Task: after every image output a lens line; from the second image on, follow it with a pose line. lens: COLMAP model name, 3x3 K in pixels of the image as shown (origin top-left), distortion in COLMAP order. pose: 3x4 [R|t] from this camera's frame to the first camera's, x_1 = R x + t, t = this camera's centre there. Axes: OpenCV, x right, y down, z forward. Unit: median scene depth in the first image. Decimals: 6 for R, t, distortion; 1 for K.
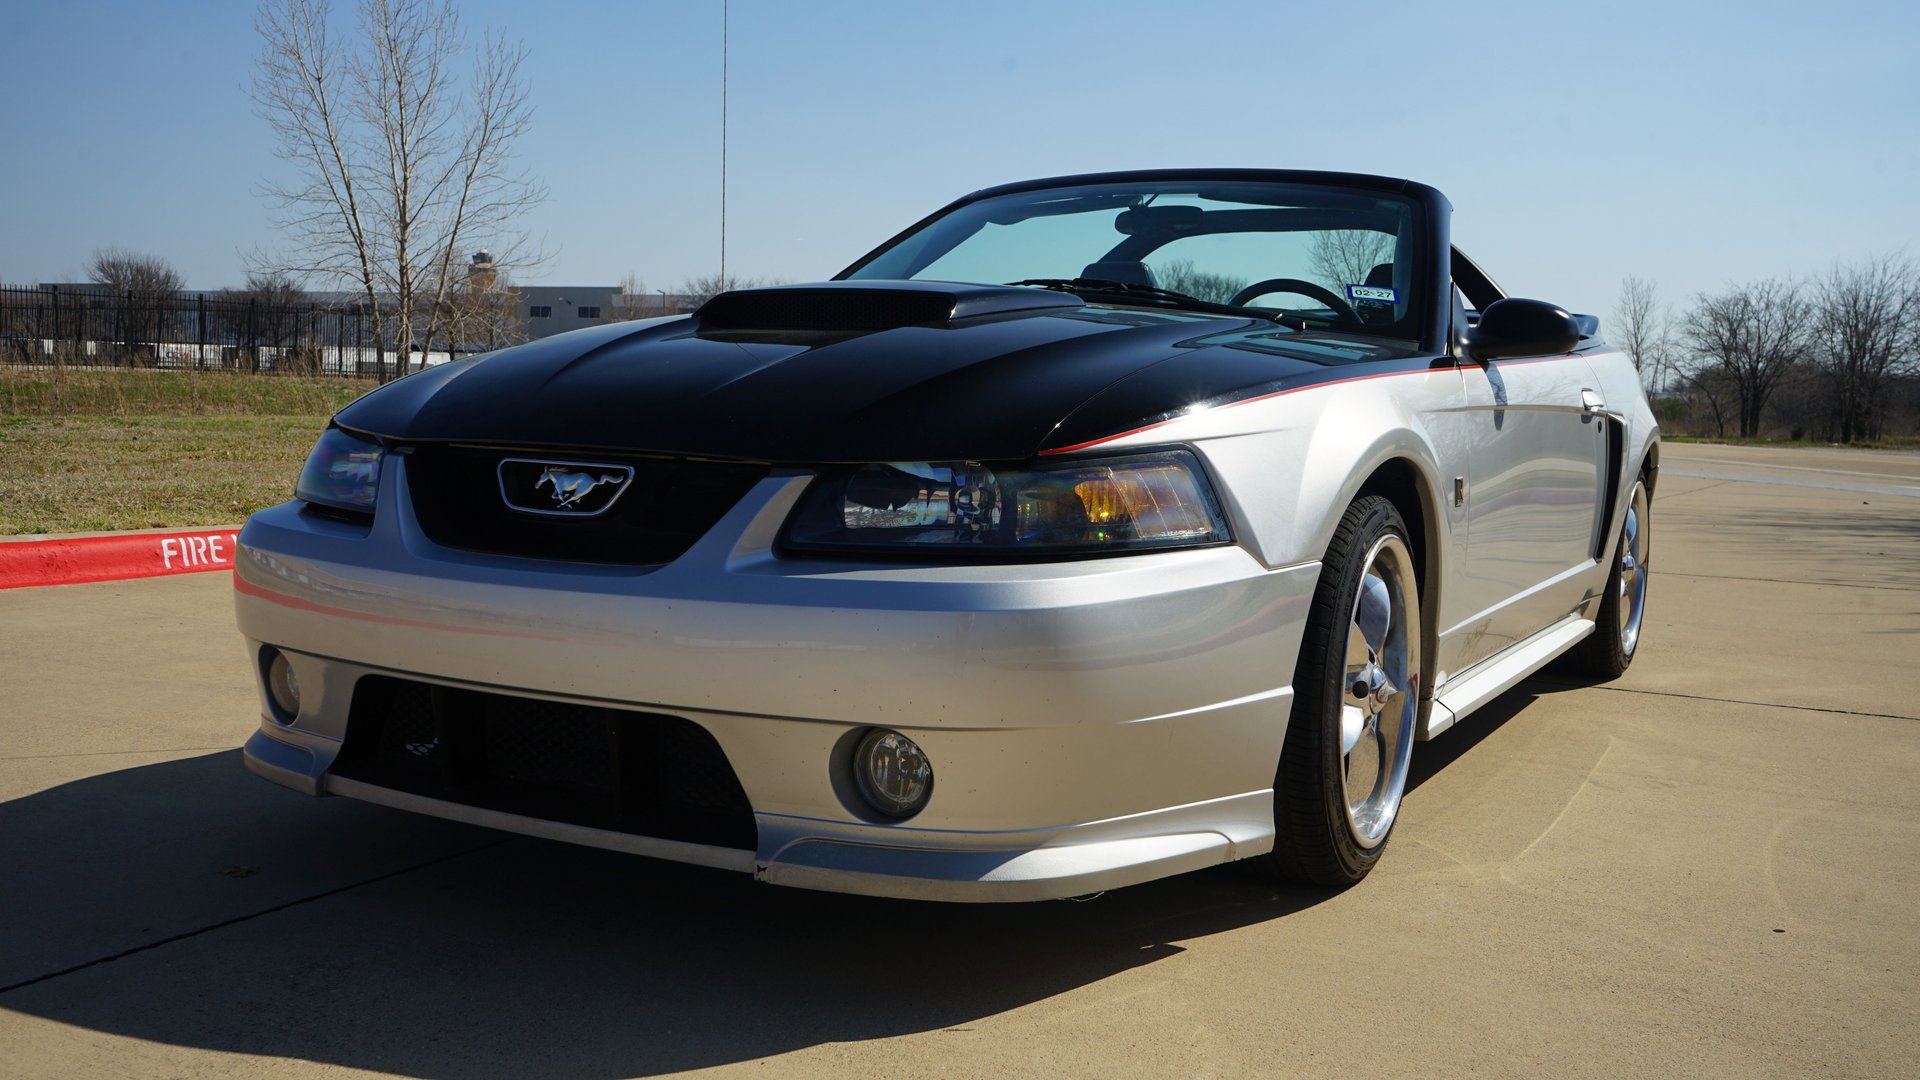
lens RADIAL K [[1757.8, 0, 960.0], [0, 1757.8, 540.0], [0, 0, 1]] dist [-0.007717, 0.012854]
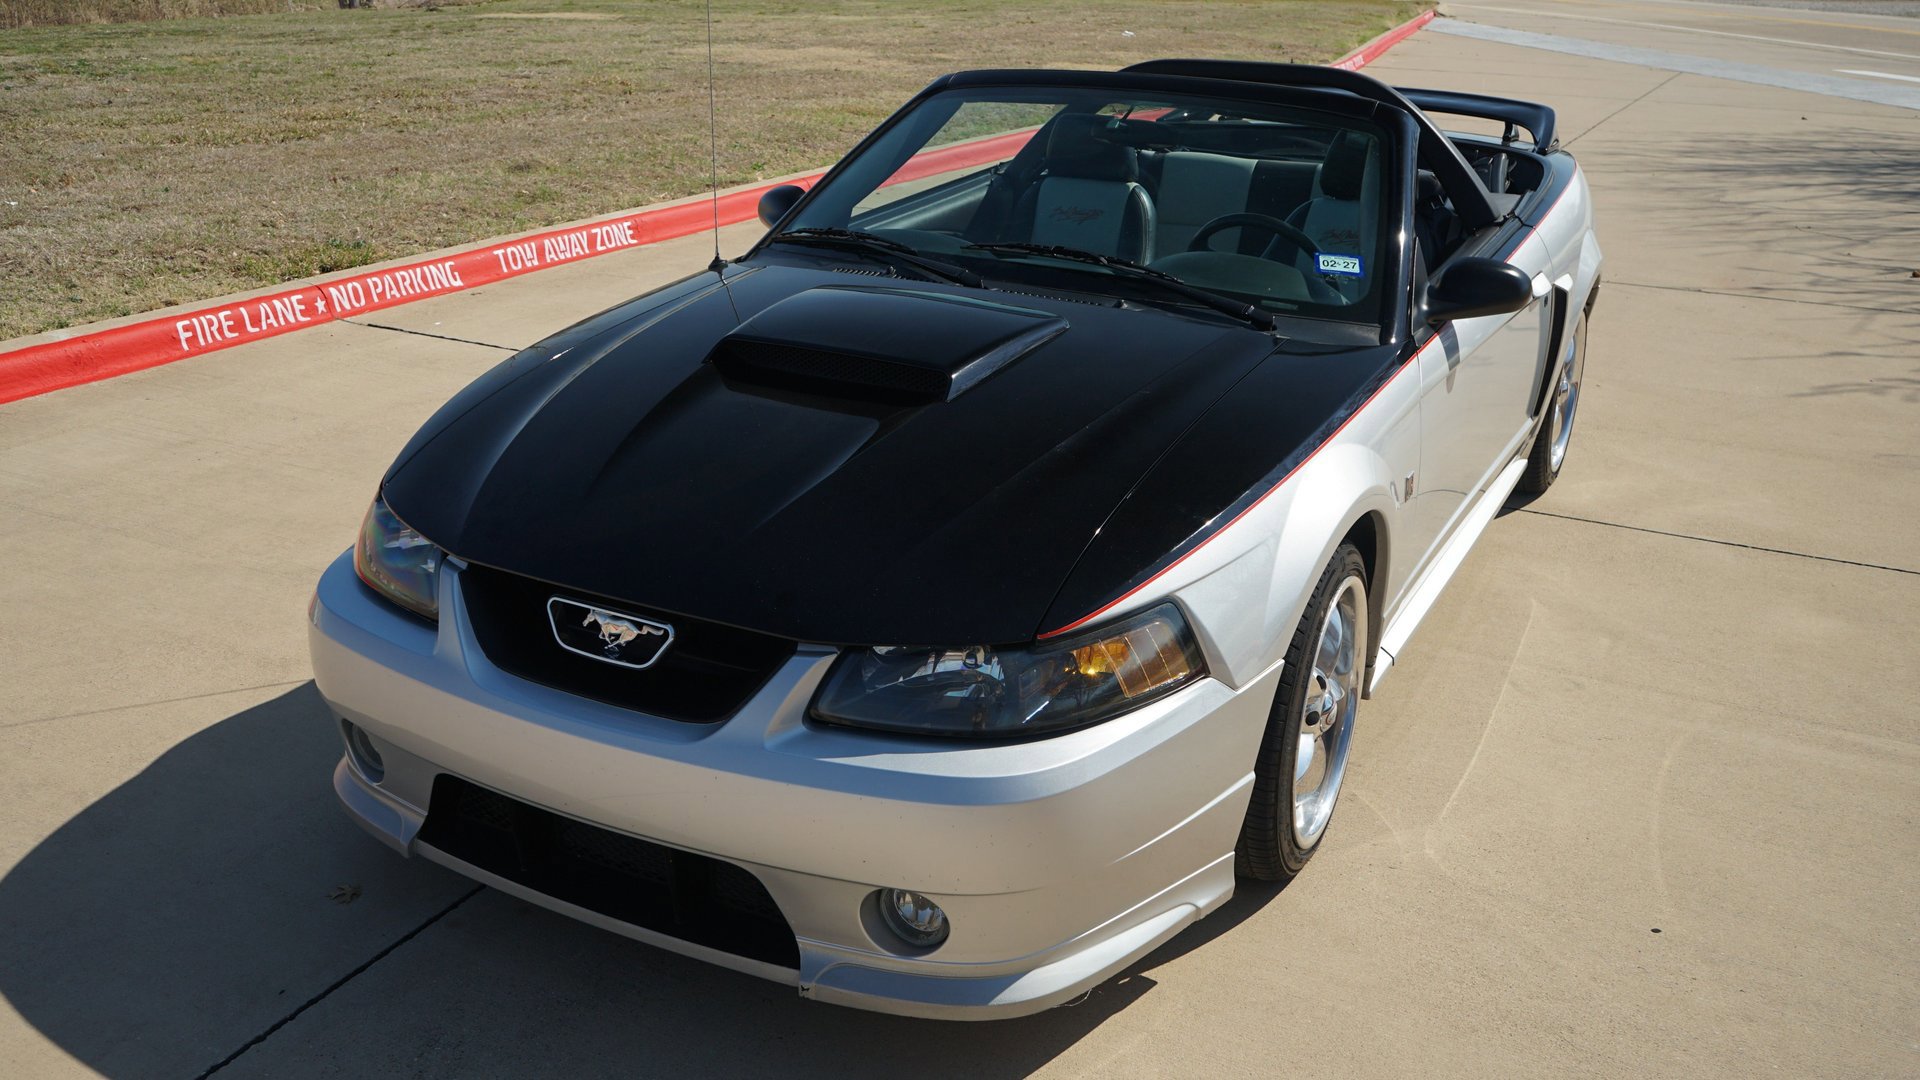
lens RADIAL K [[1673.6, 0, 932.4], [0, 1673.6, 548.6], [0, 0, 1]] dist [-0.012541, 0.002323]
pose [[0.999859, -0.016039, 0.004991, -0.021944], [0.014190, 0.965515, 0.259962, -0.314210], [-0.008988, -0.259855, 0.965606, -0.013816]]
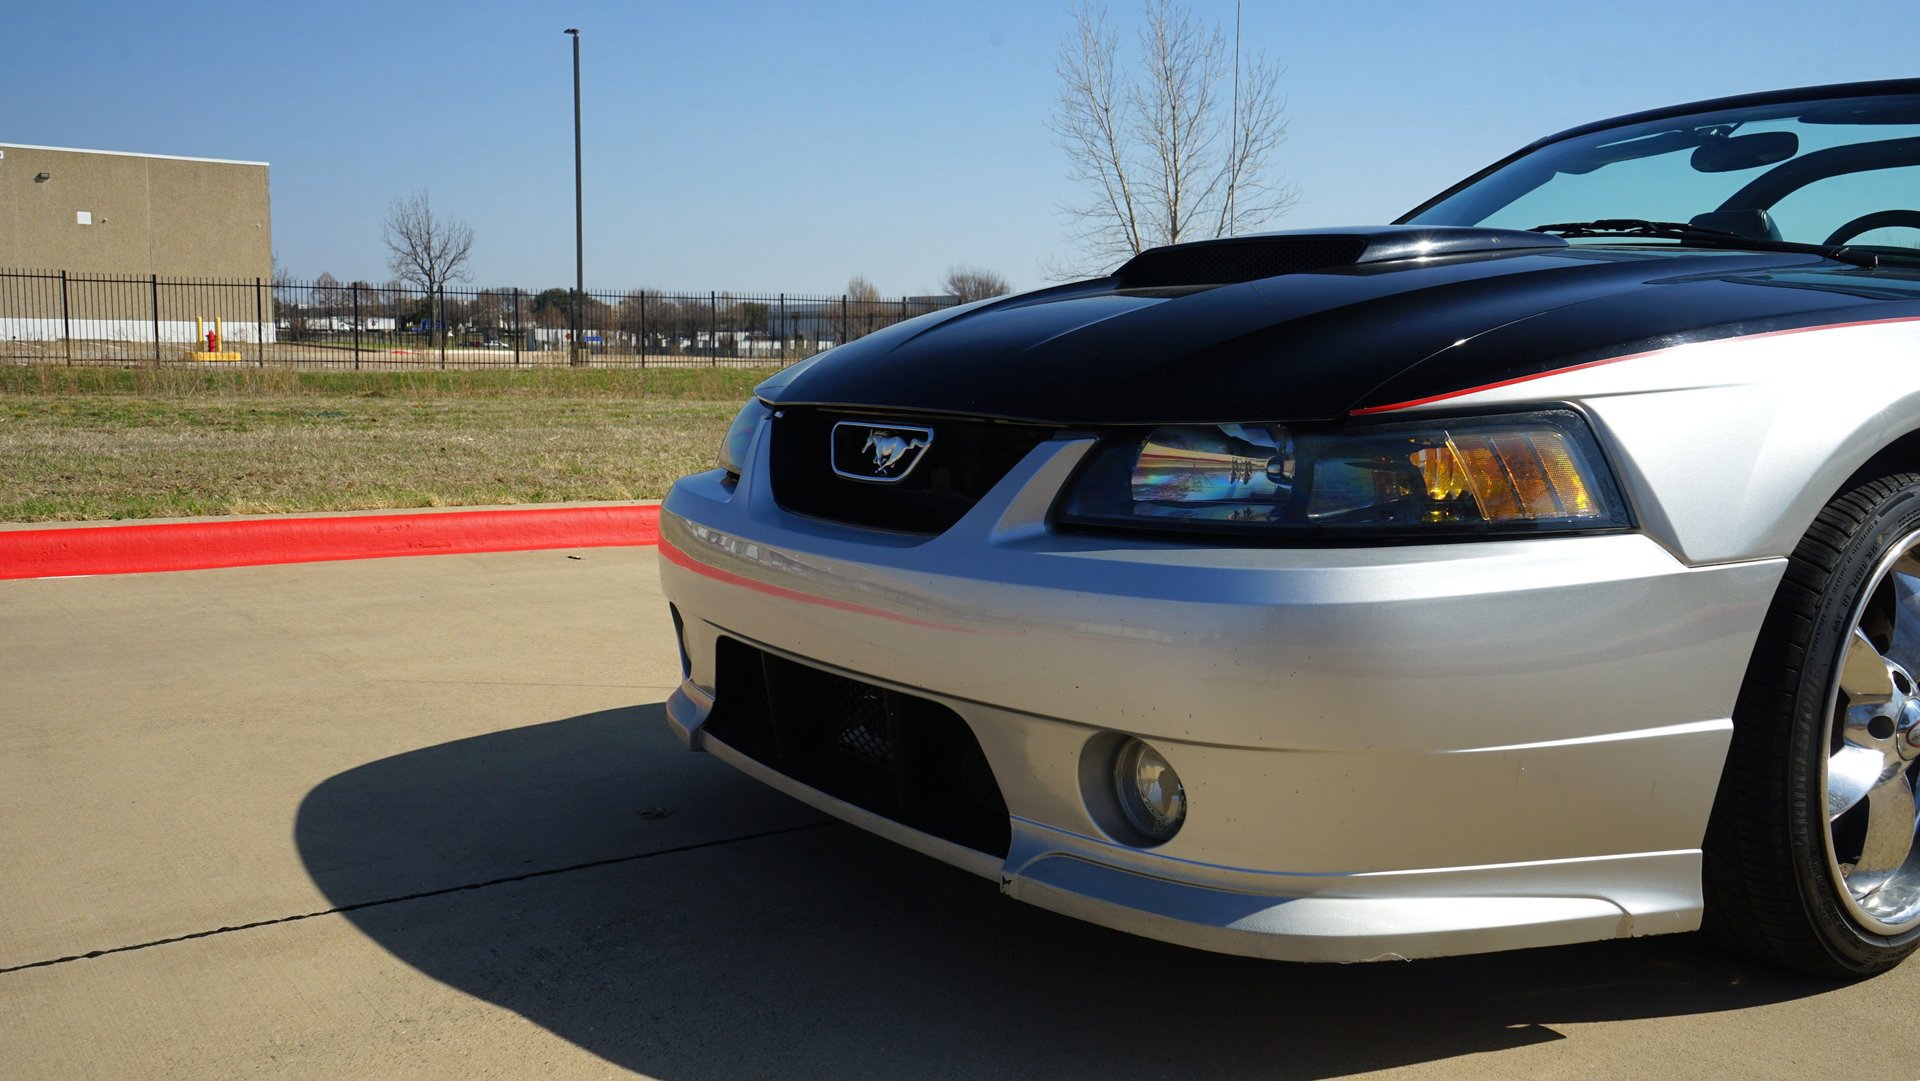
lens RADIAL K [[1594.7, 0, 960.0], [0, 1594.7, 540.5], [0, 0, 1]] dist [-0.011433, -0.004416]
pose [[0.902169, 0.031392, -0.430239, 0.165549], [-0.024262, 0.999462, 0.022051, -0.001664], [0.430700, -0.009455, 0.902446, 0.210629]]
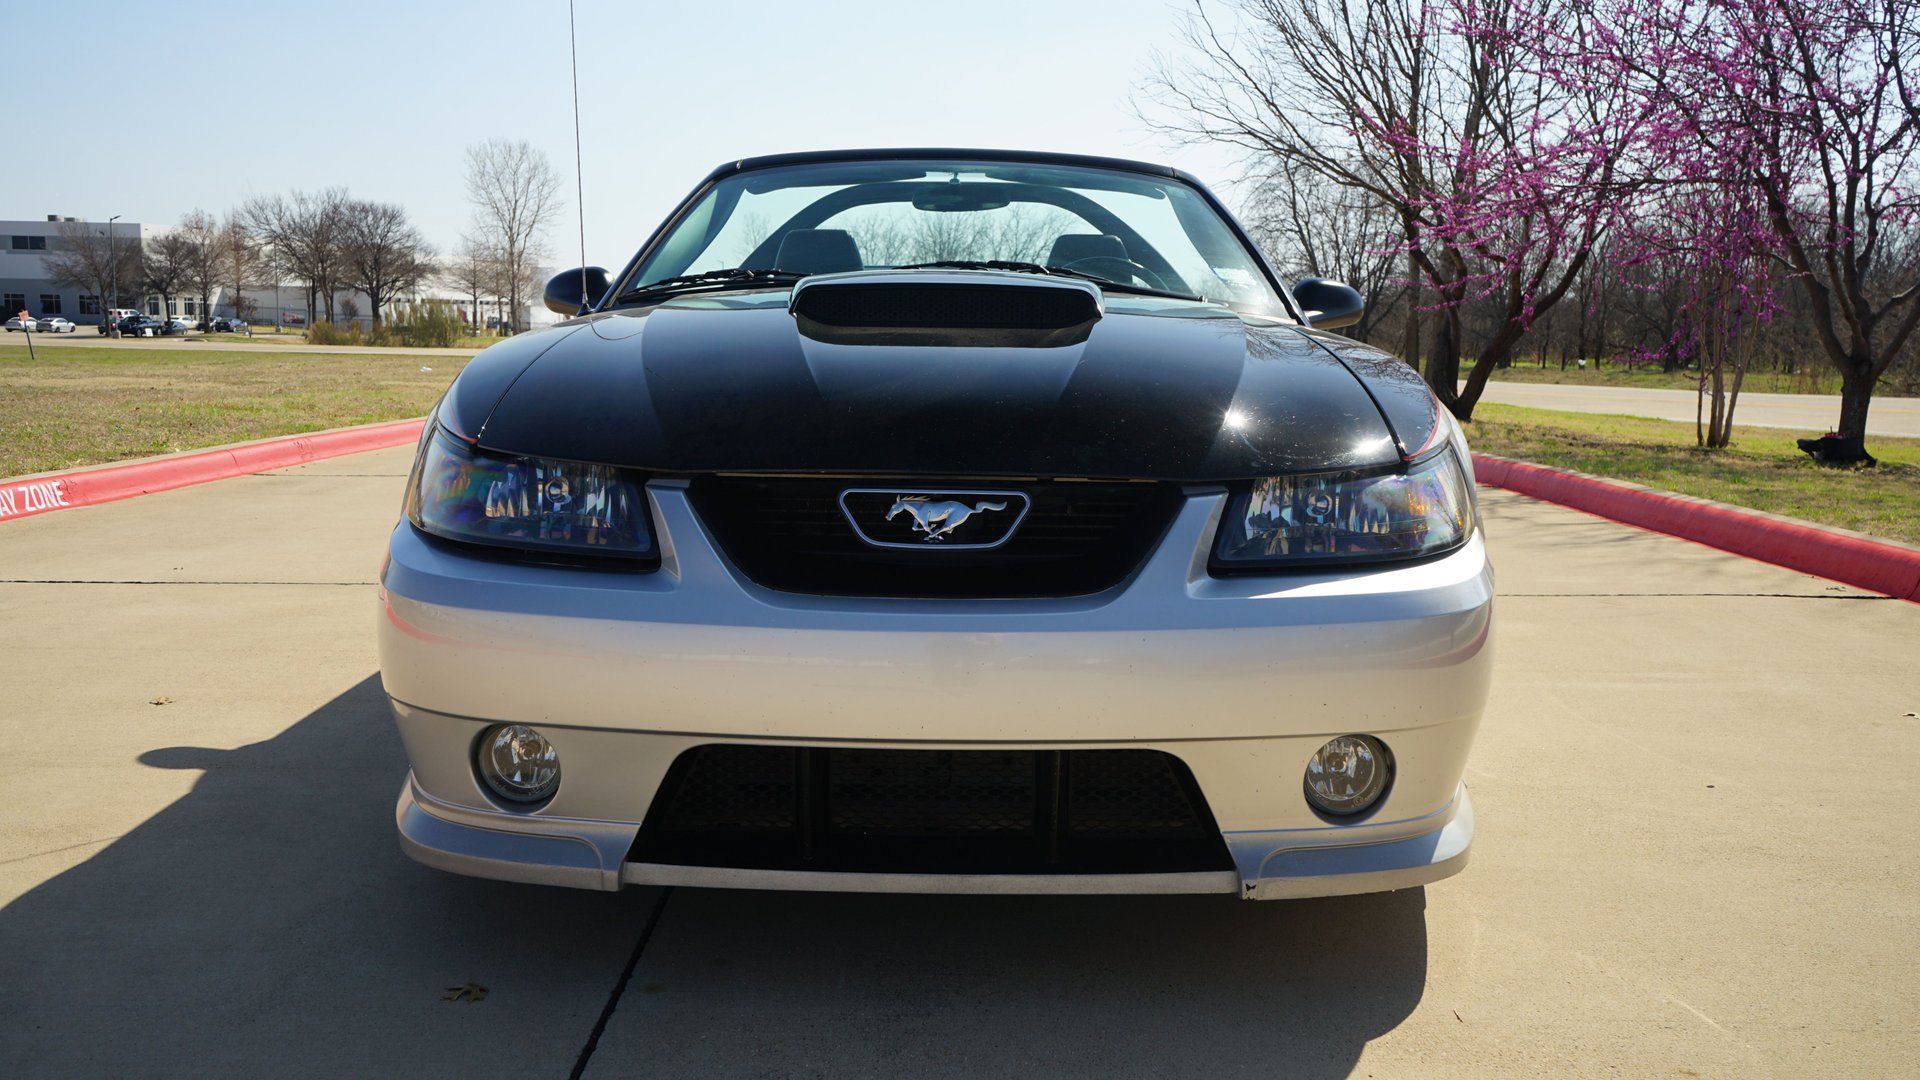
lens RADIAL K [[1586.9, 0, 1000.9], [0, 1586.9, 529.7], [0, 0, 1]] dist [-0.005842, -0.005459]
pose [[0.878807, -0.076130, 0.471066, -0.522194], [0.051272, 0.996541, 0.065401, -0.068109], [-0.474416, -0.033323, 0.879670, 0.216553]]
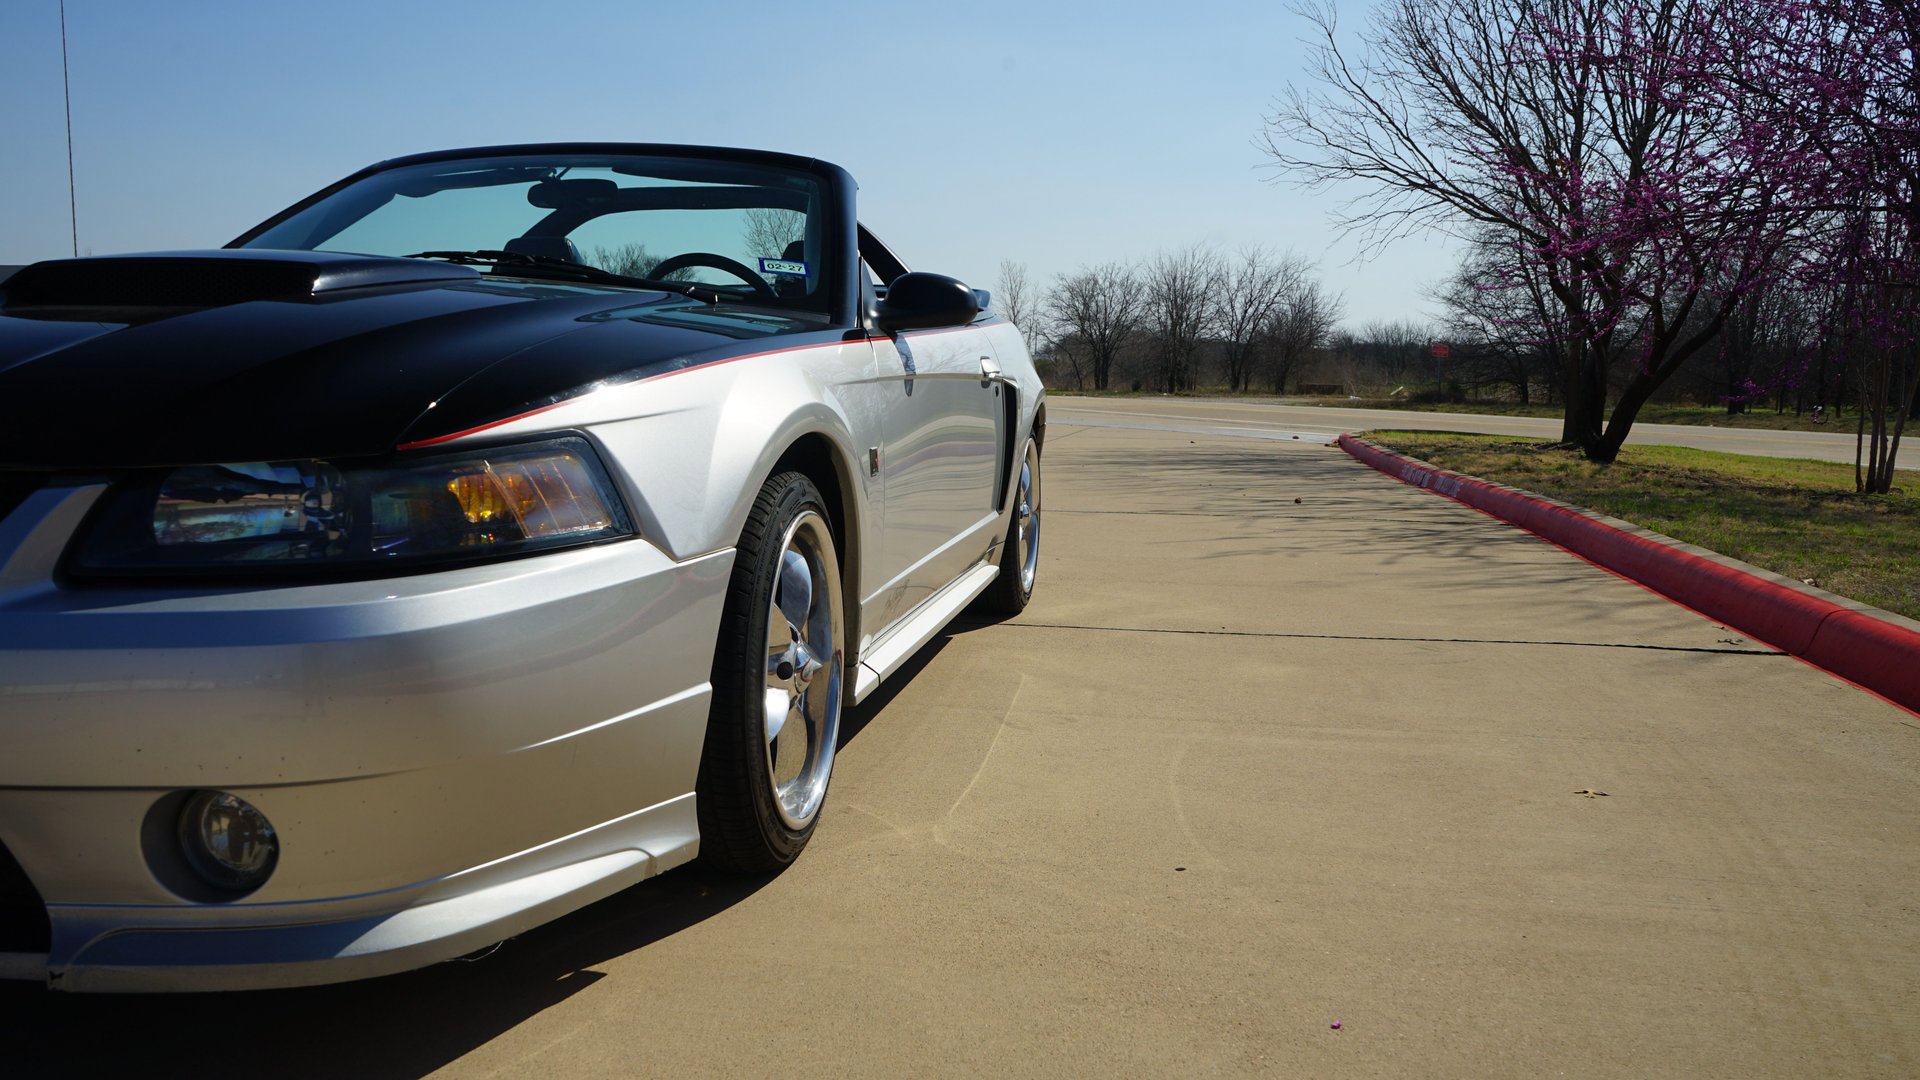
lens RADIAL K [[1525.4, 0, 960.0], [0, 1525.4, 540.0], [0, 0, 1]] dist [-0.010726, 0.003283]
pose [[0.945977, -0.052177, 0.320007, 0.053070], [0.041300, 0.998318, 0.040686, -0.018903], [-0.321591, -0.025272, 0.946541, 0.168216]]
